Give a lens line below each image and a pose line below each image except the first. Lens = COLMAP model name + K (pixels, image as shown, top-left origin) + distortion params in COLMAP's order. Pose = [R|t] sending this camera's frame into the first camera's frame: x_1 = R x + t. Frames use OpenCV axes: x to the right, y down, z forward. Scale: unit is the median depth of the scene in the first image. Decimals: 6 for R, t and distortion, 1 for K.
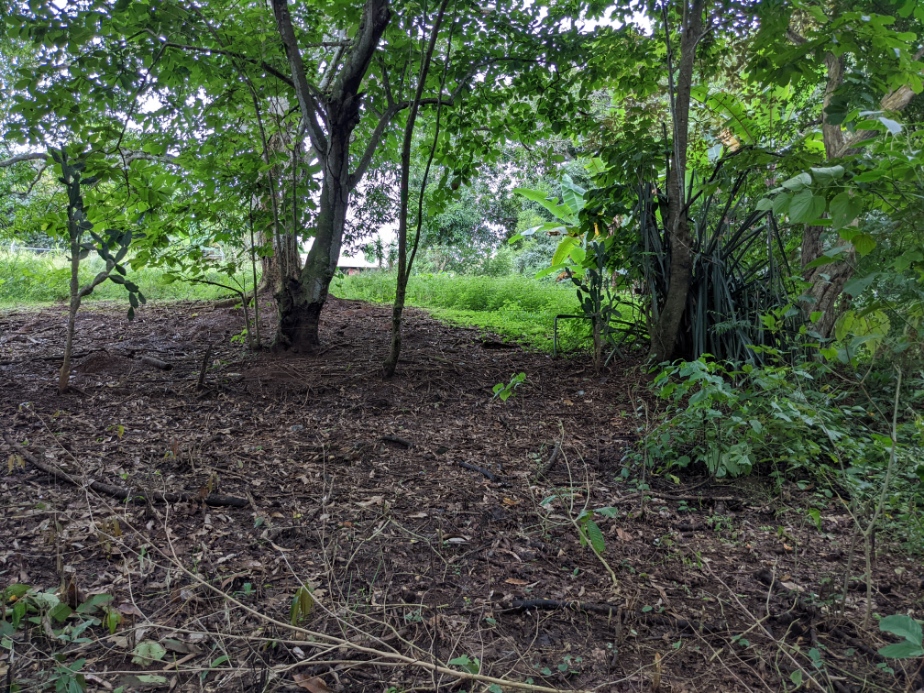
lens RADIAL K [[723.8, 0, 464.2], [0, 723.8, 346.9], [0, 0, 1]] dist [0.011638, -0.046077]
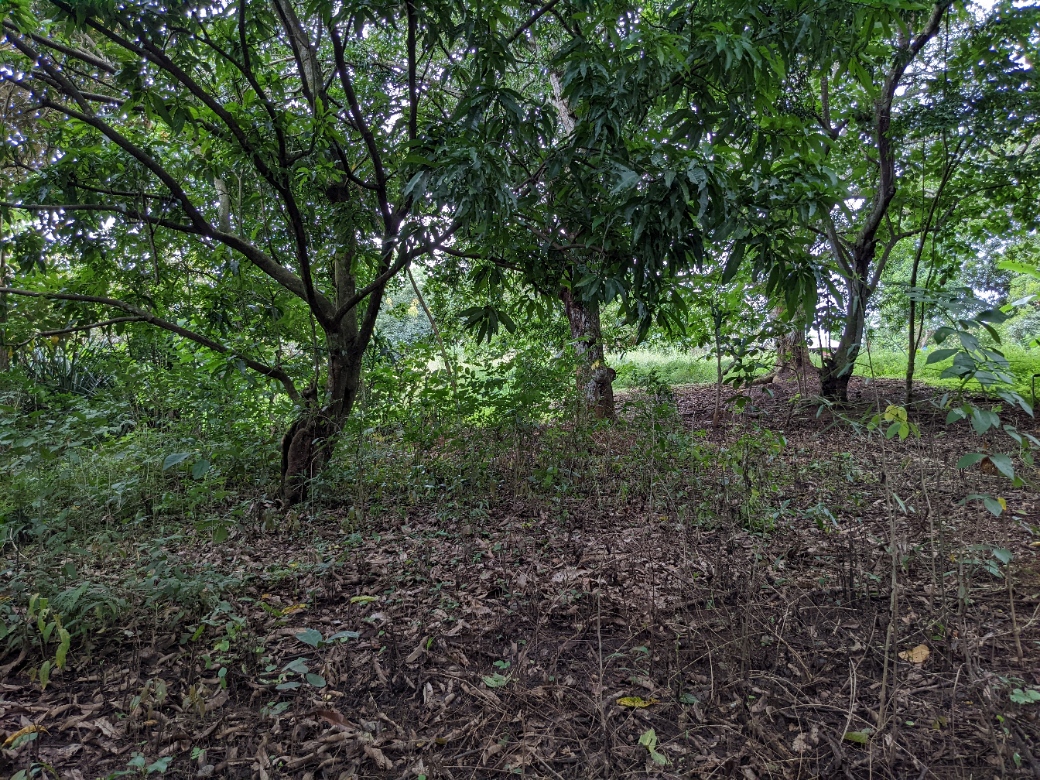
lens RADIAL K [[814.7, 0, 519.9], [0, 814.7, 400.5], [0, 0, 1]] dist [0.011638, -0.046077]
pose [[0.883606, -0.042131, -0.466332, -0.010269], [0.018086, 0.998271, -0.055920, 0.055948], [0.467882, 0.040977, 0.882841, -0.617135]]
